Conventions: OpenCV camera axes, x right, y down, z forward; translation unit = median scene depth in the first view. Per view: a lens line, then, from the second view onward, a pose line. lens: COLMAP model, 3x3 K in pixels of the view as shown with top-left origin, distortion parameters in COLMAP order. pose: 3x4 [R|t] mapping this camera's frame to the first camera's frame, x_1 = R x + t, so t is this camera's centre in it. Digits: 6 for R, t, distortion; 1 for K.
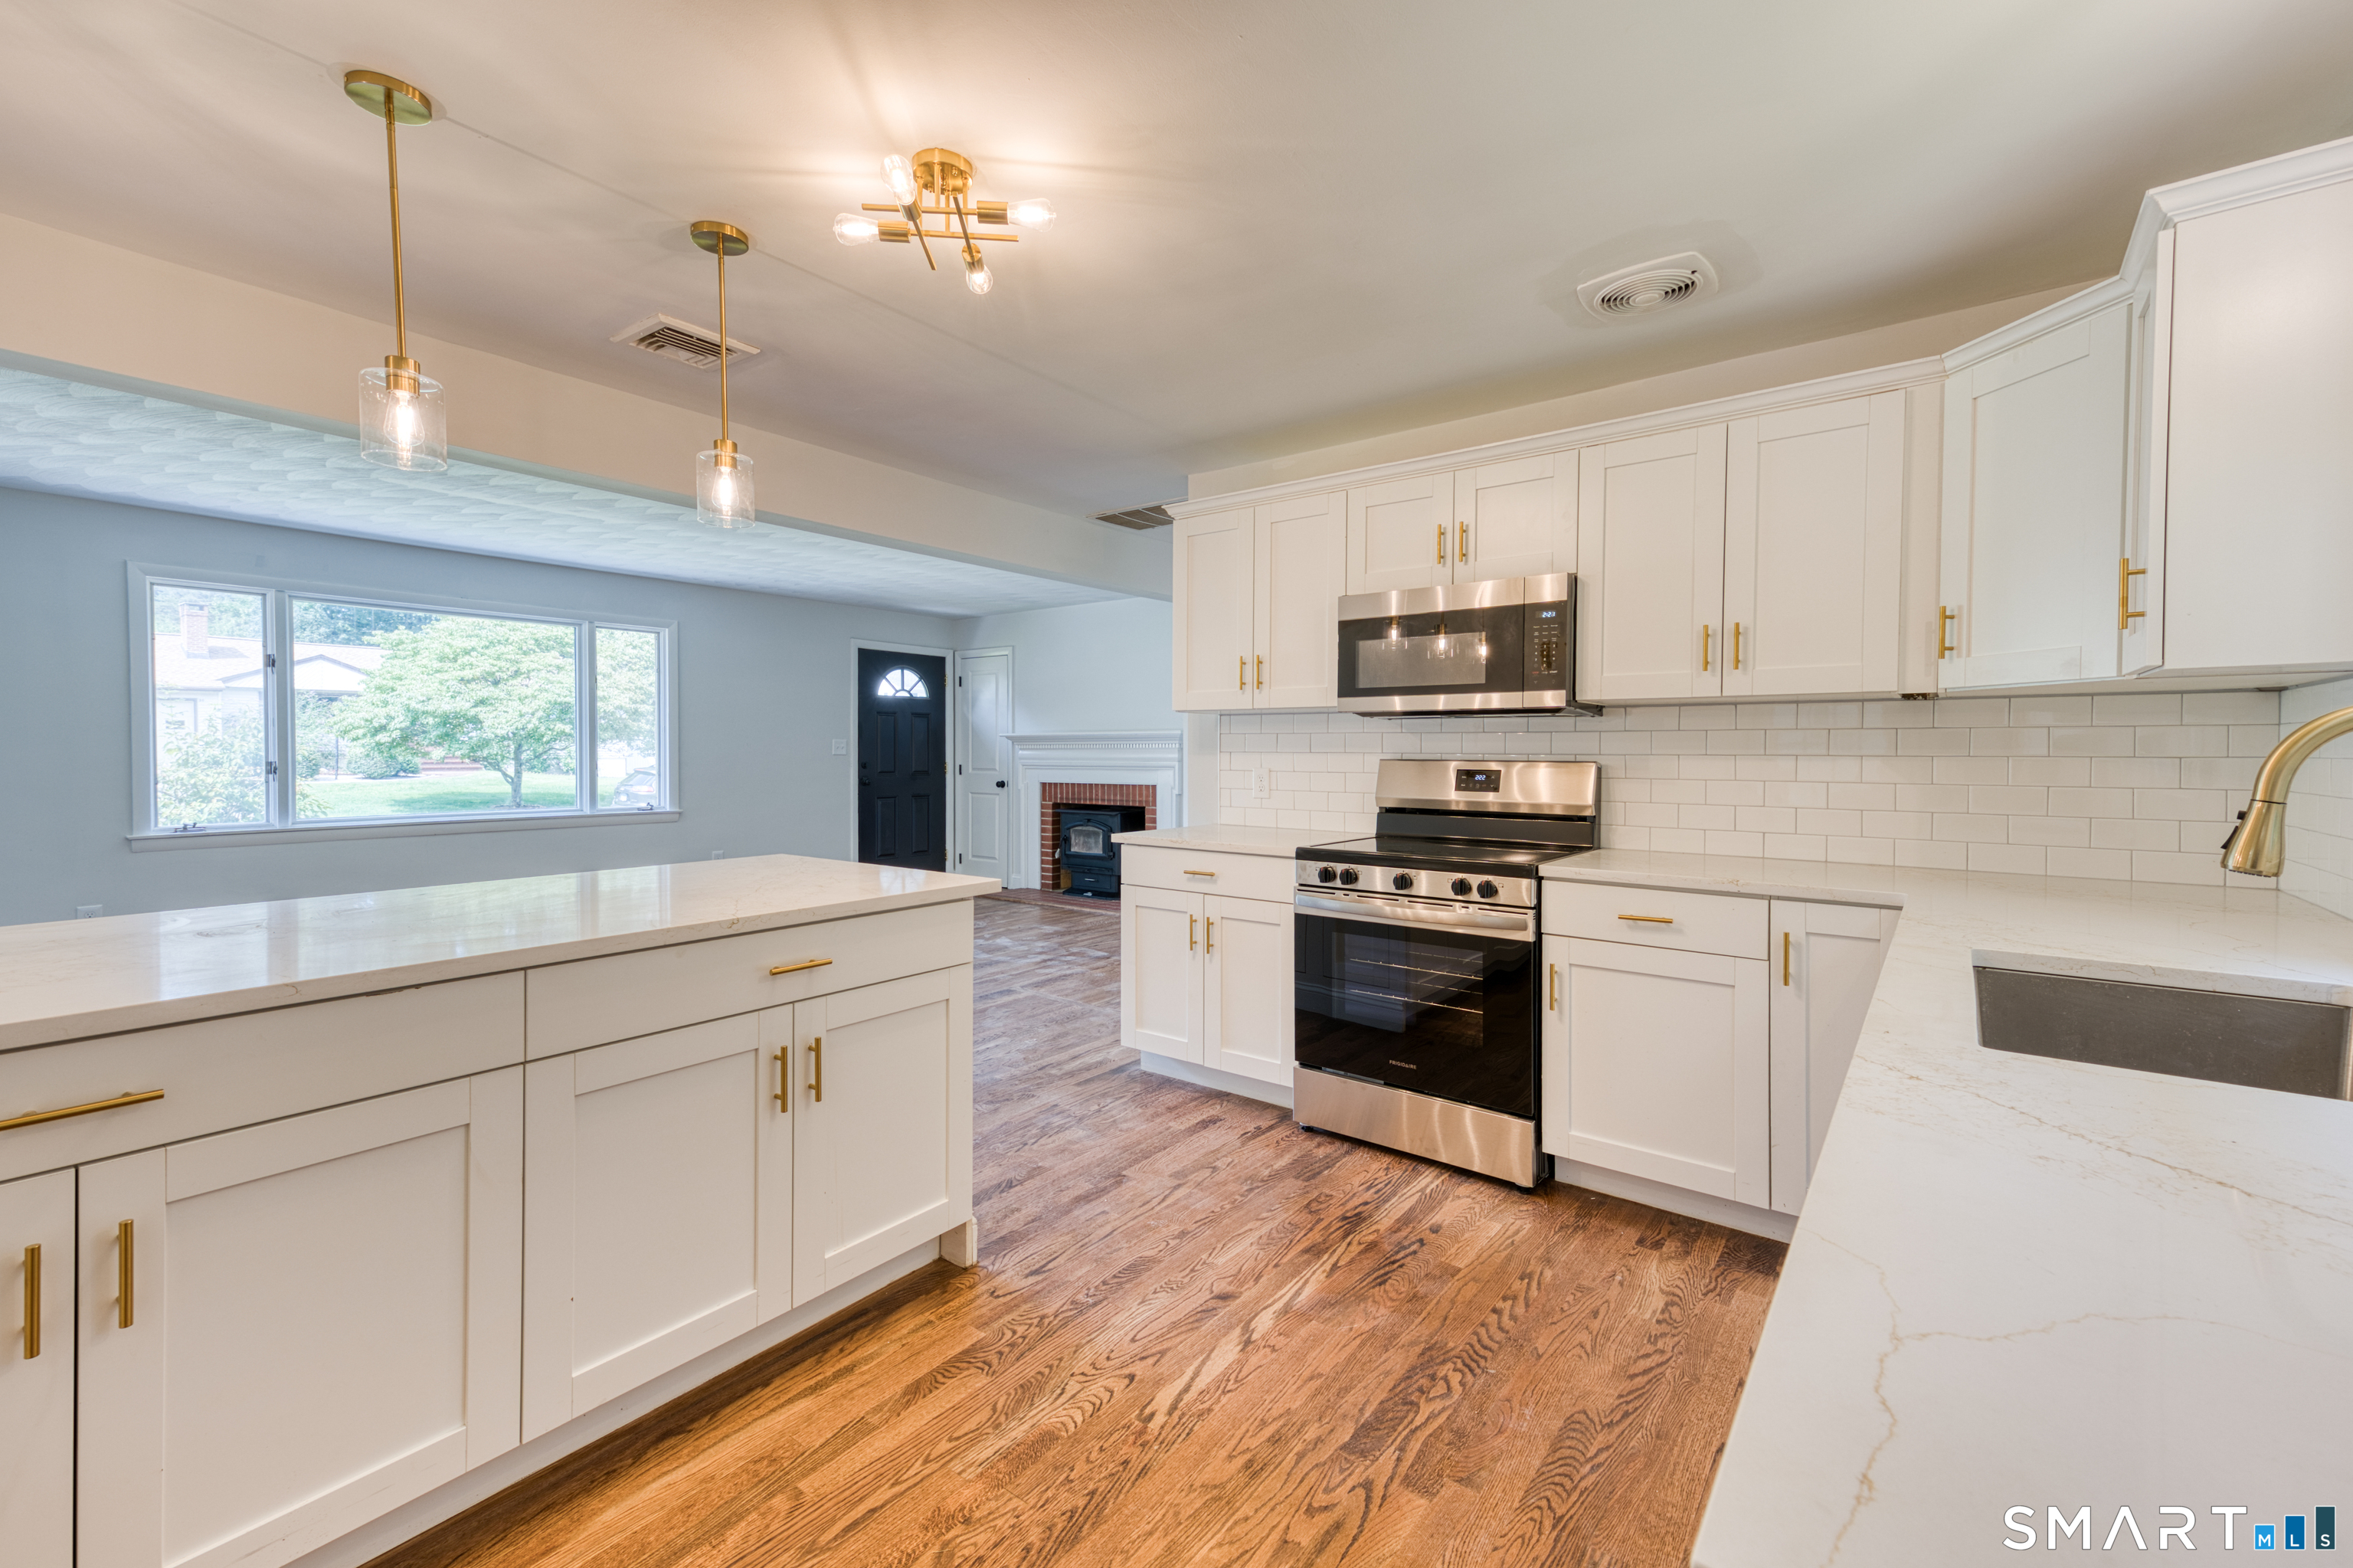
lens RADIAL K [[961.6, 0, 1145.2], [0, 961.6, 774.2], [0, 0, 1]] dist [0.009967, -0.001336]
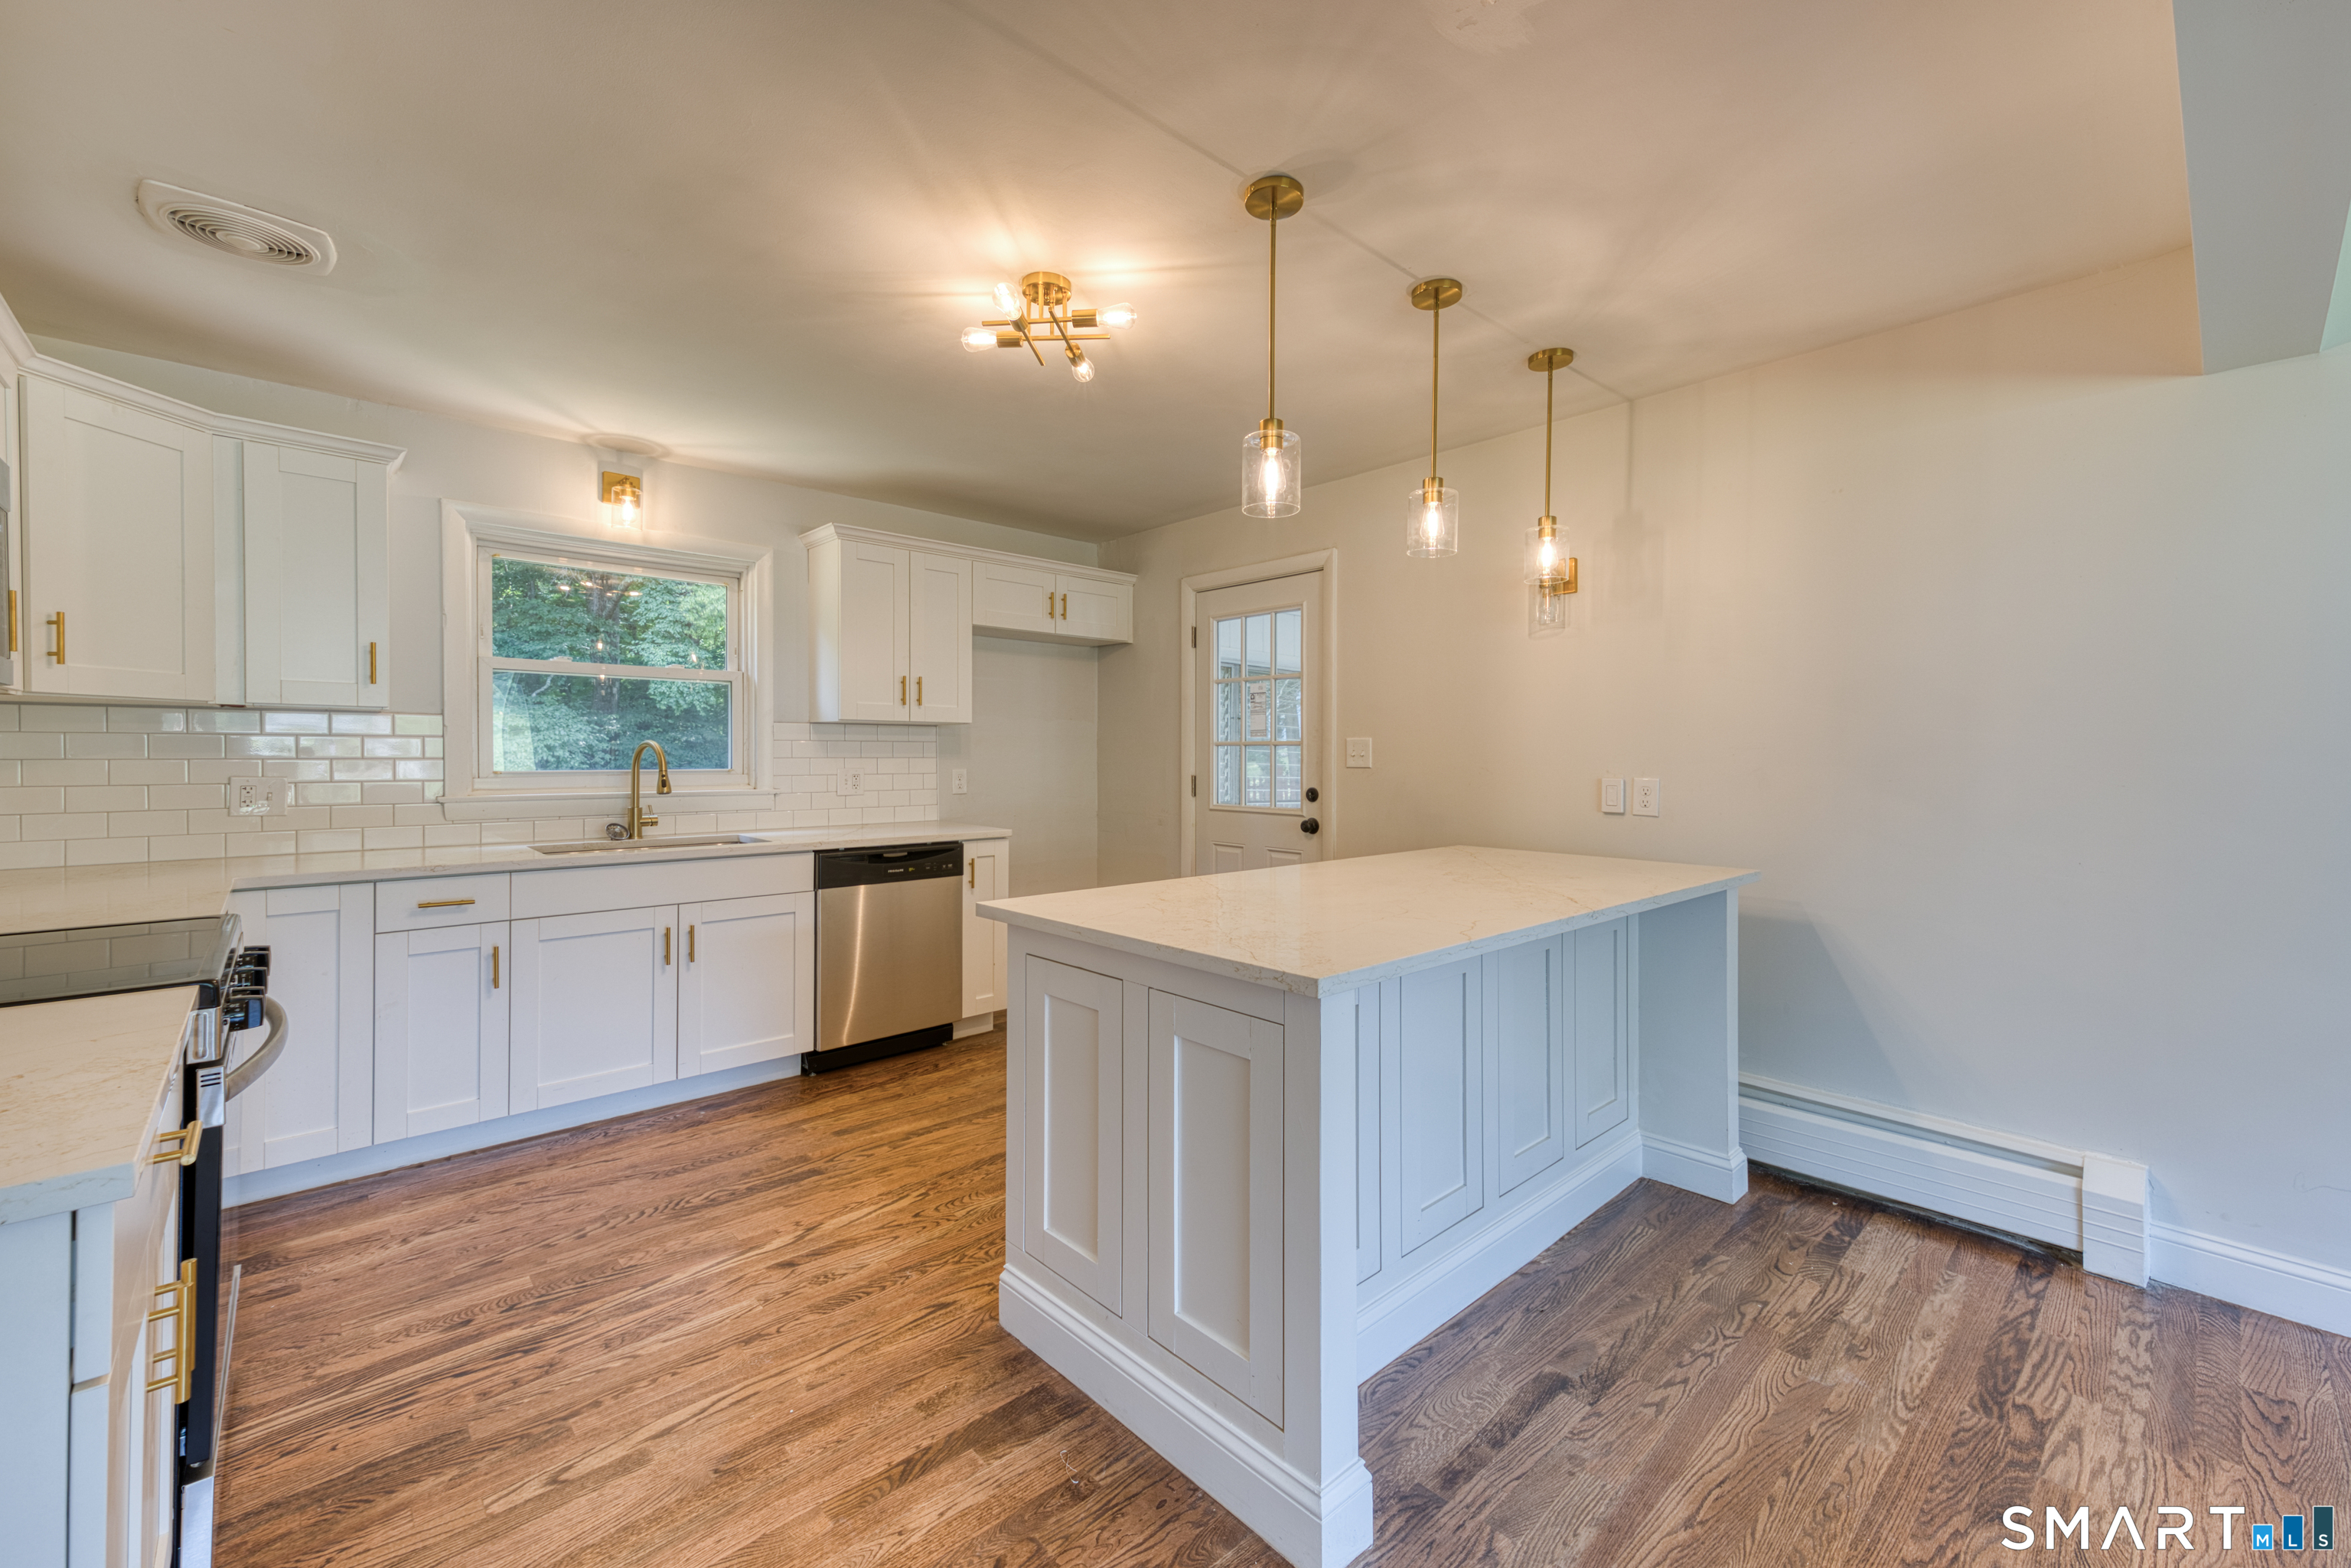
lens RADIAL K [[1017.1, 0, 1253.4], [0, 1017.1, 763.8], [0, 0, 1]] dist [0.037141, -0.001045]
pose [[-0.997027, -0.008490, 0.076584, -0.534735], [-0.005731, 0.999329, 0.036183, -0.067458], [-0.076840, 0.035637, -0.996406, 2.137512]]
